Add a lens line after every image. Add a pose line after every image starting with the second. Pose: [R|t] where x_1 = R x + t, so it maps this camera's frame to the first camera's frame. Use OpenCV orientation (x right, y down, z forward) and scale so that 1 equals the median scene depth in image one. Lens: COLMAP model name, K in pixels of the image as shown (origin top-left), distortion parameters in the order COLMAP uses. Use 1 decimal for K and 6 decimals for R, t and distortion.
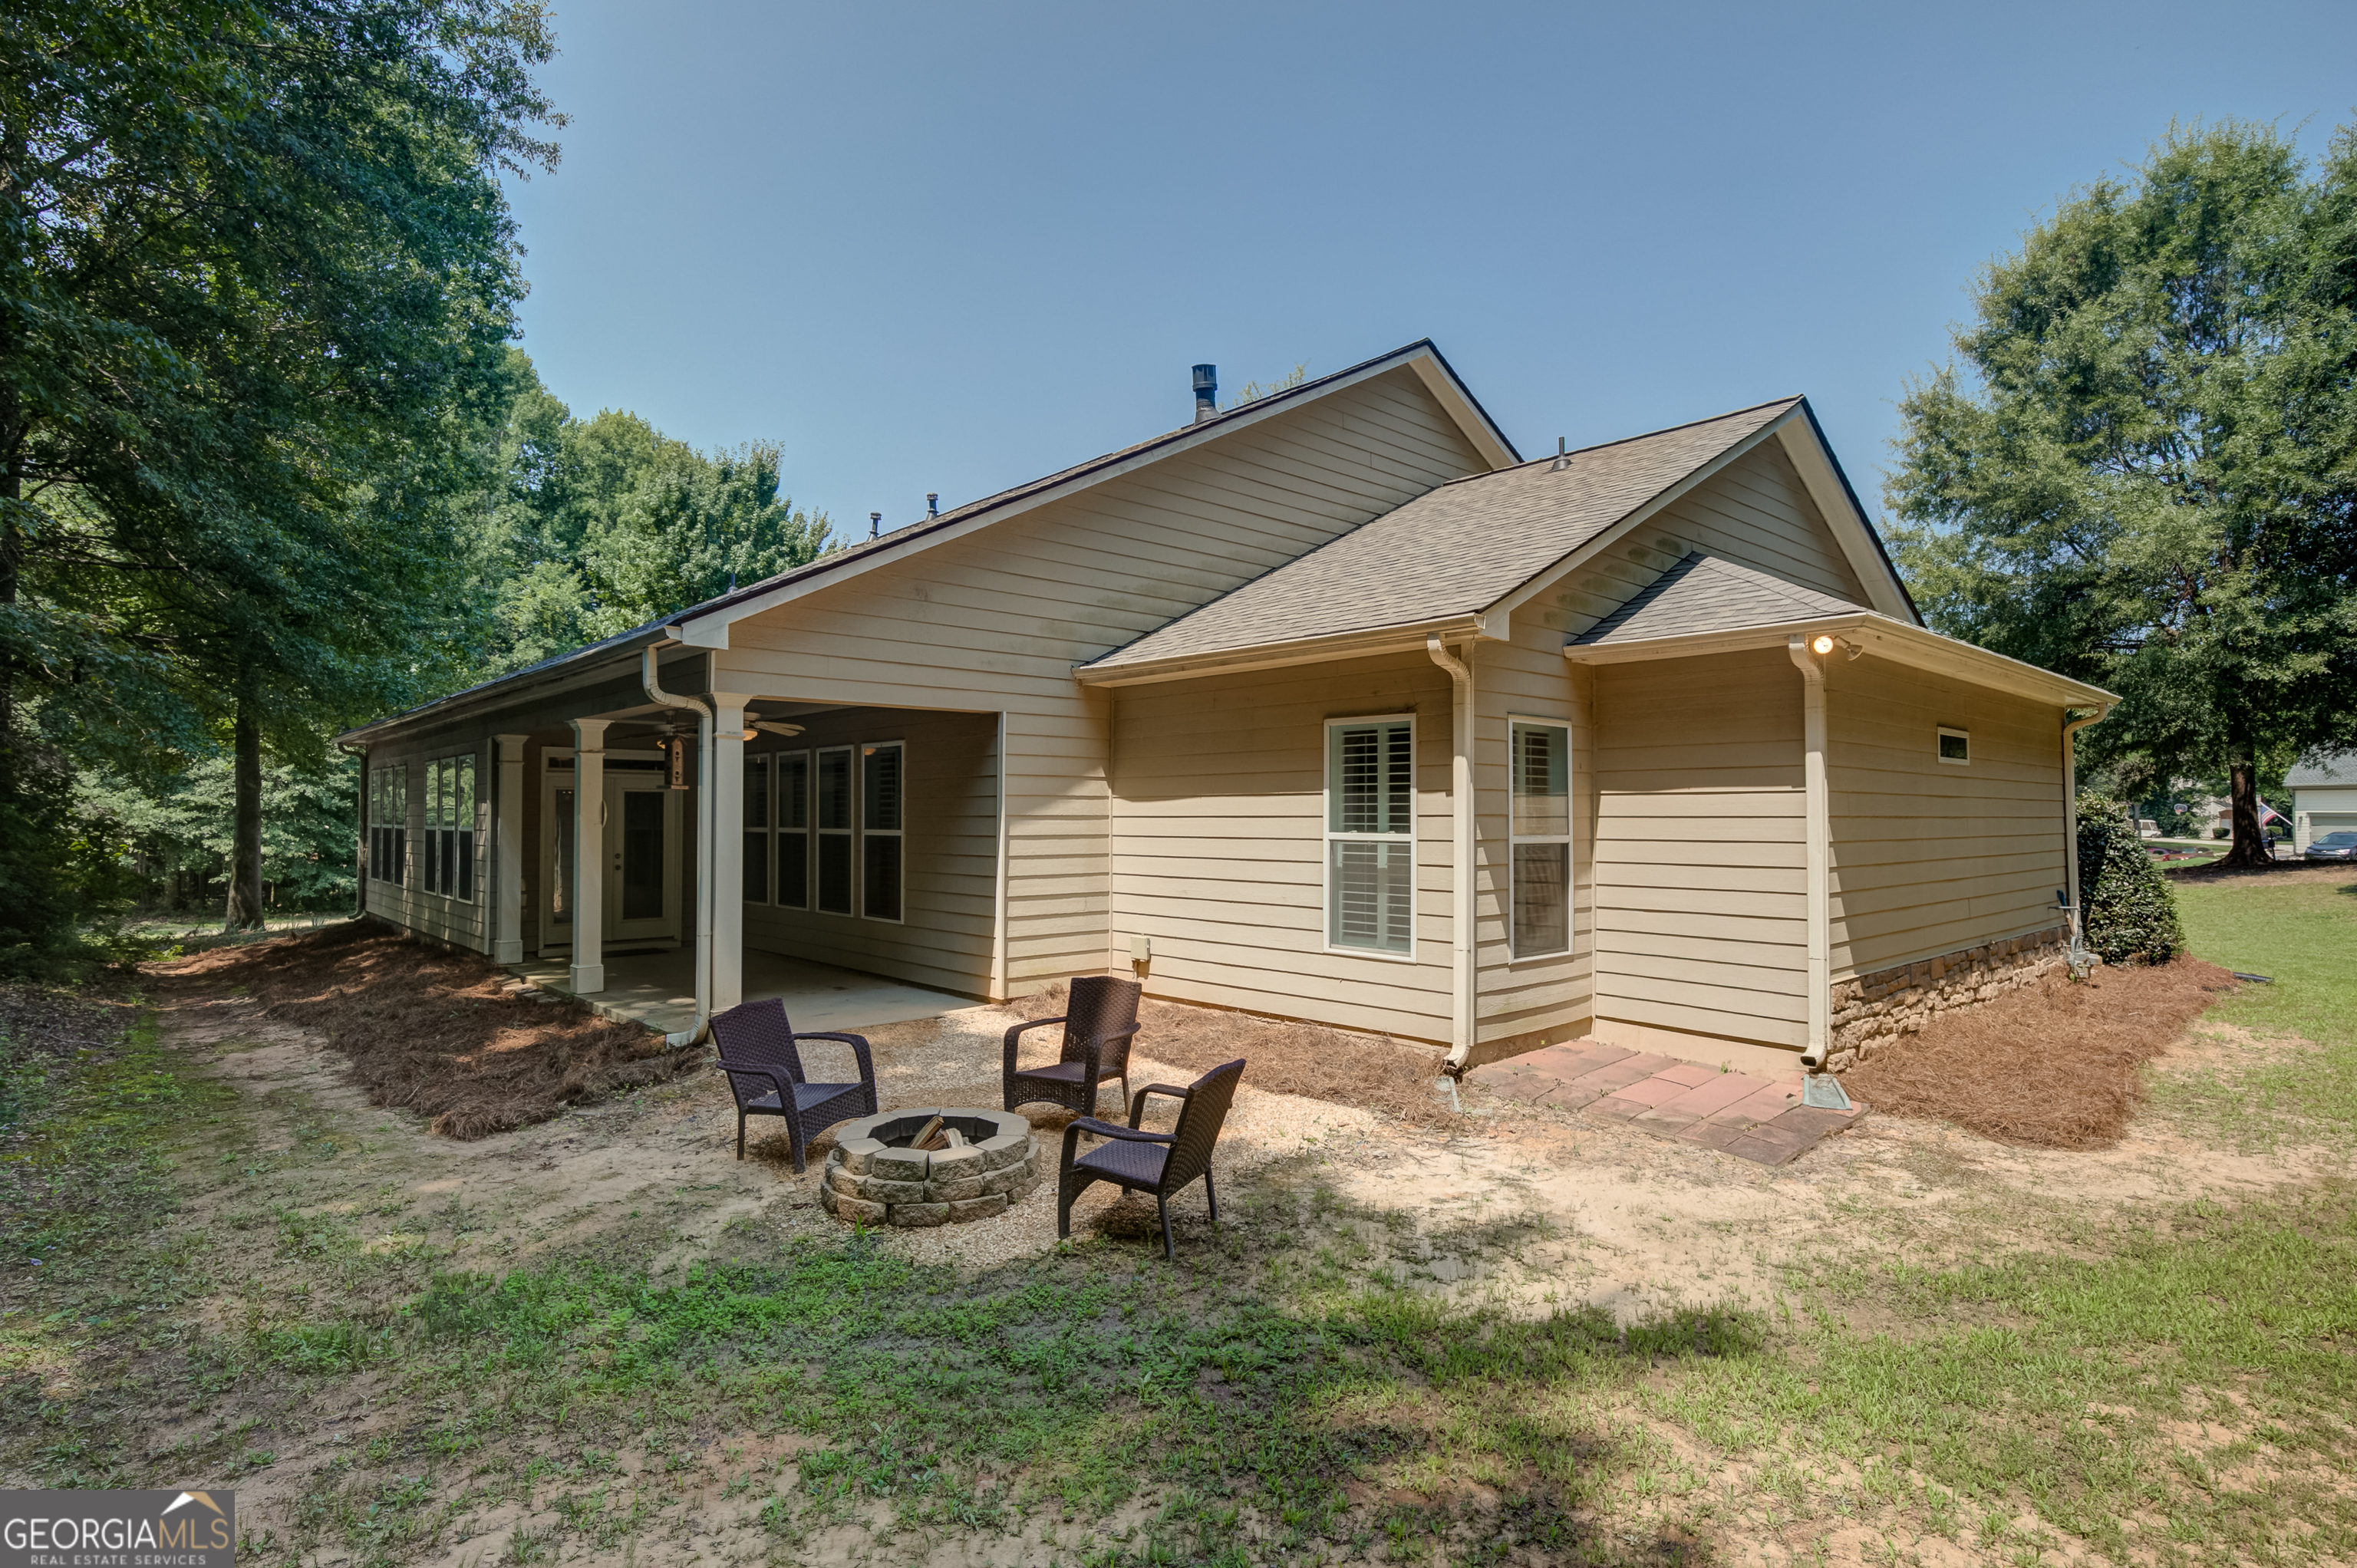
lens RADIAL K [[1209.9, 0, 1172.0], [0, 1209.9, 785.3], [0, 0, 1]] dist [0.006265, 0.003826]
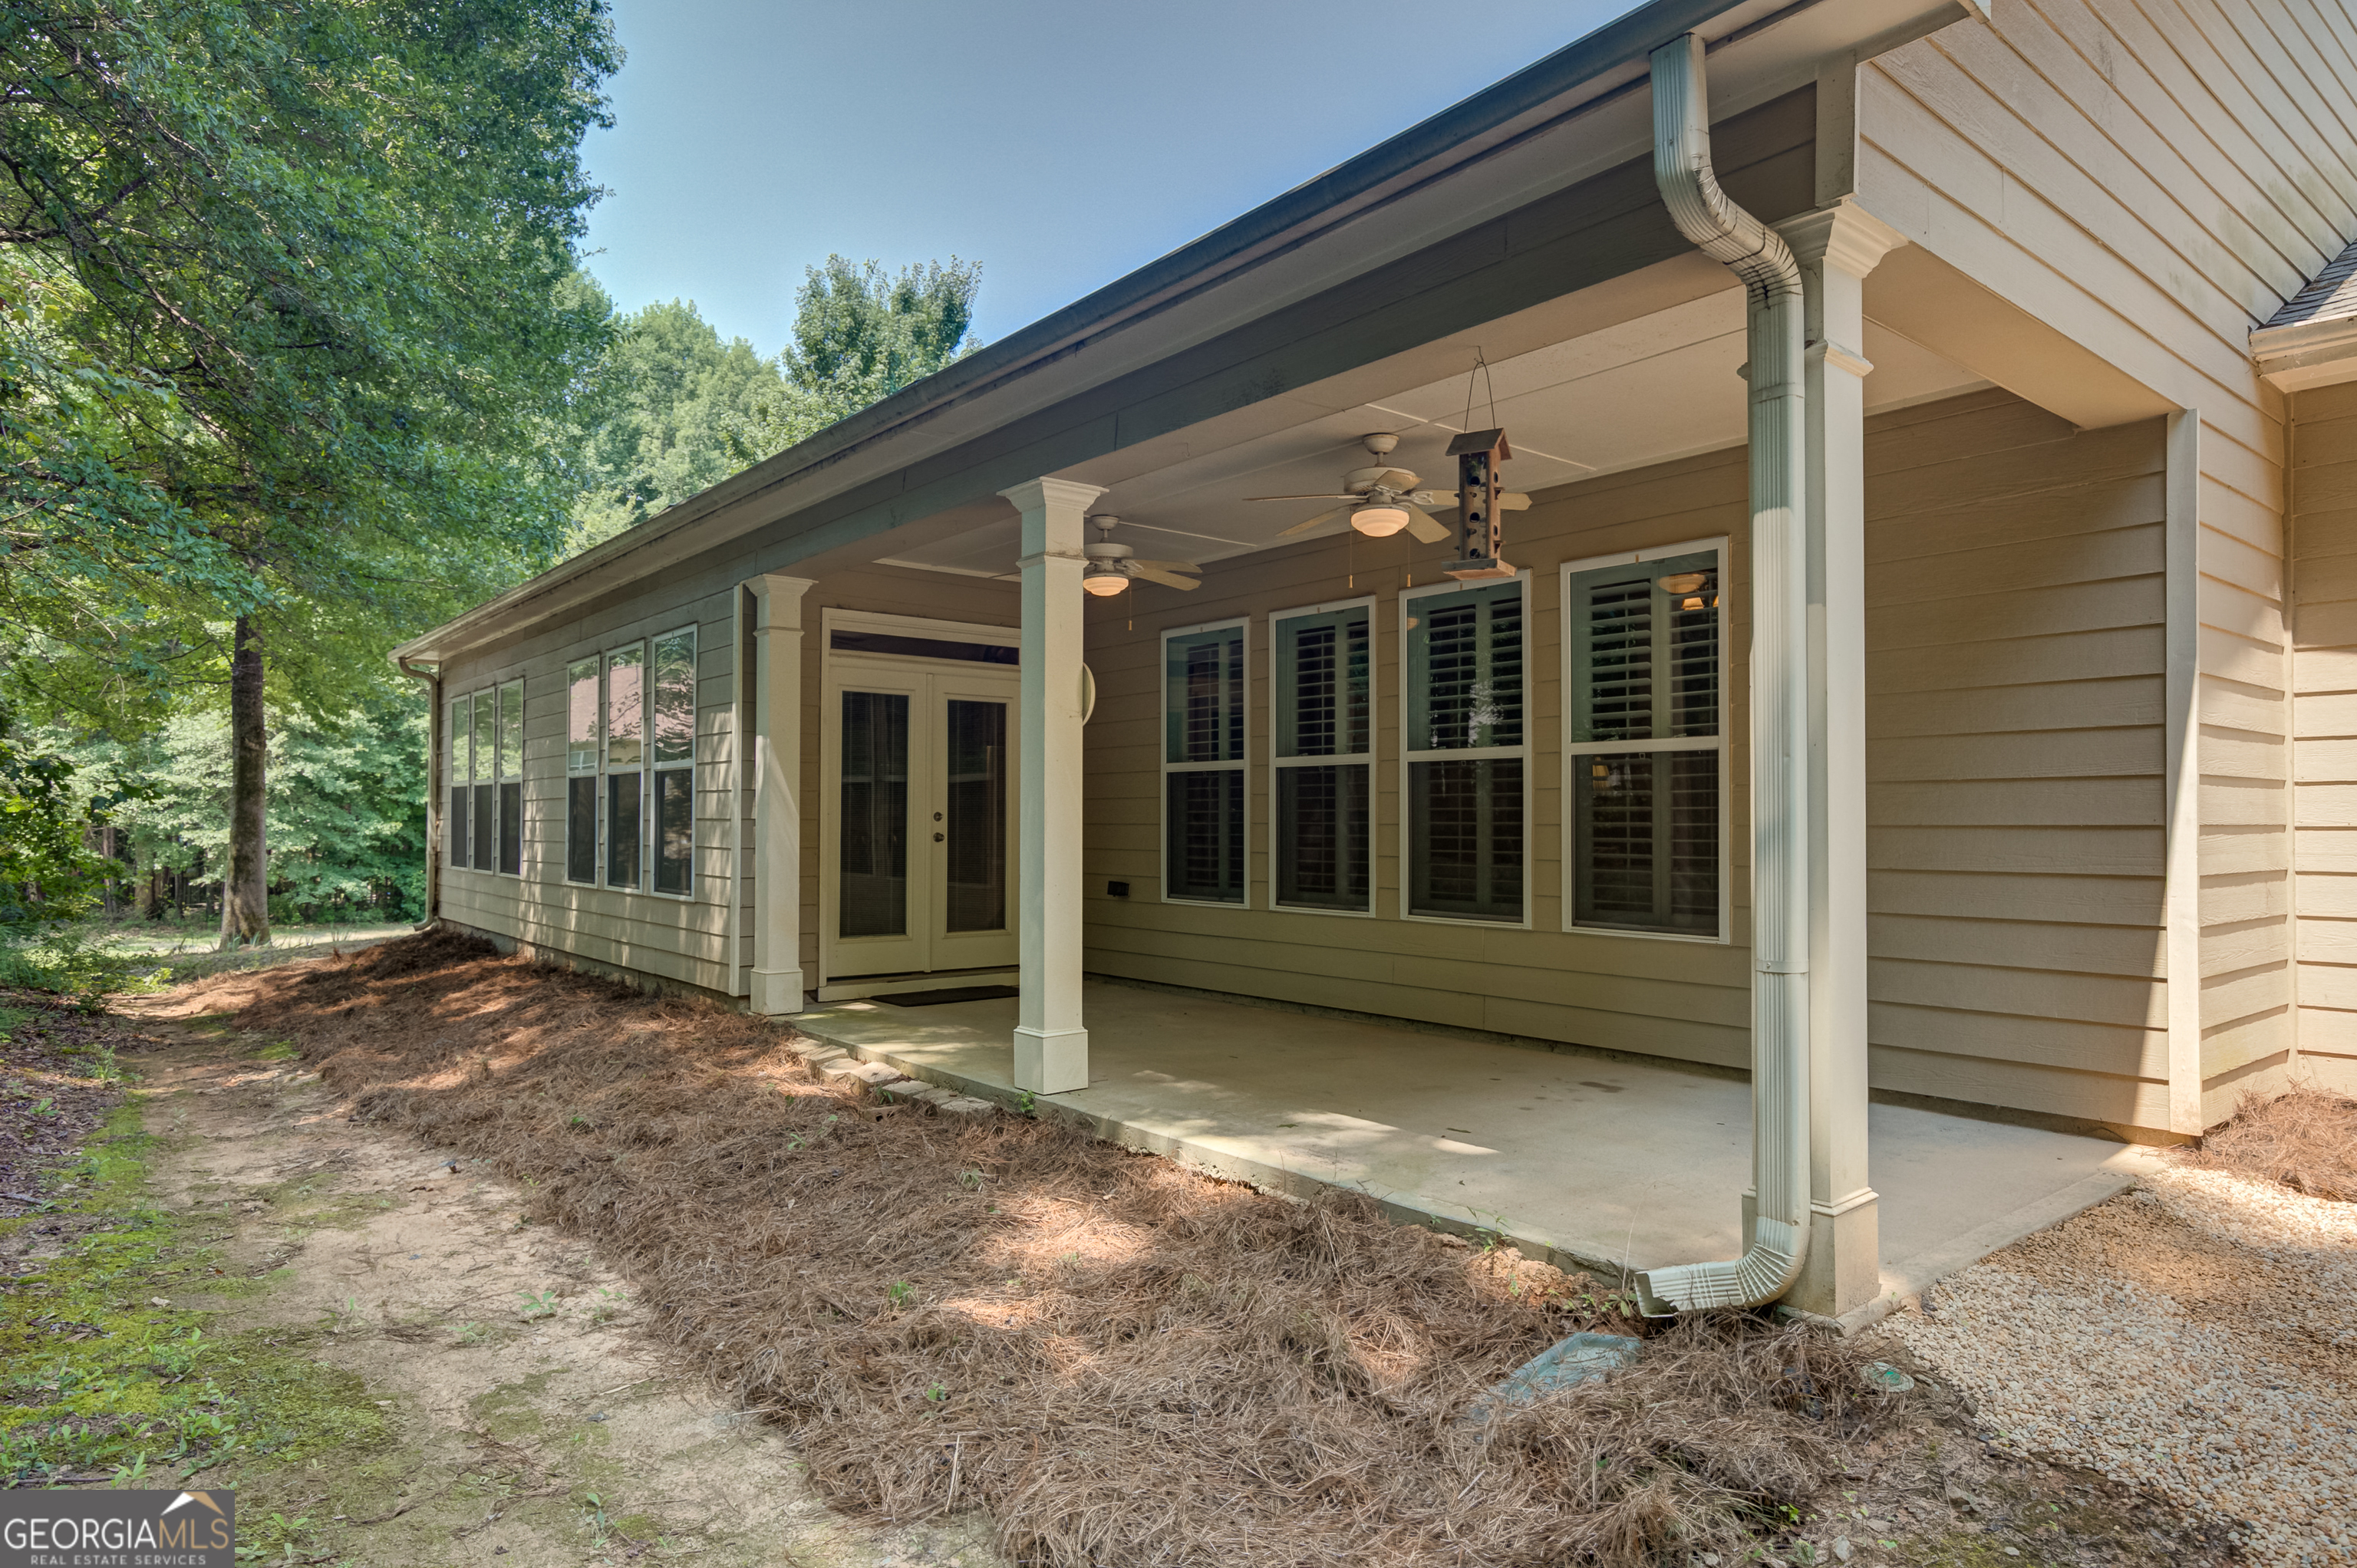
lens RADIAL K [[1406.7, 0, 1188.3], [0, 1406.7, 794.4], [0, 0, 1]] dist [-0.005135, 0.002558]
pose [[0.998956, 0.002320, -0.045627, -0.176579], [-0.002078, 0.999984, 0.005342, 0.025059], [0.045638, -0.005241, 0.998944, 0.206745]]
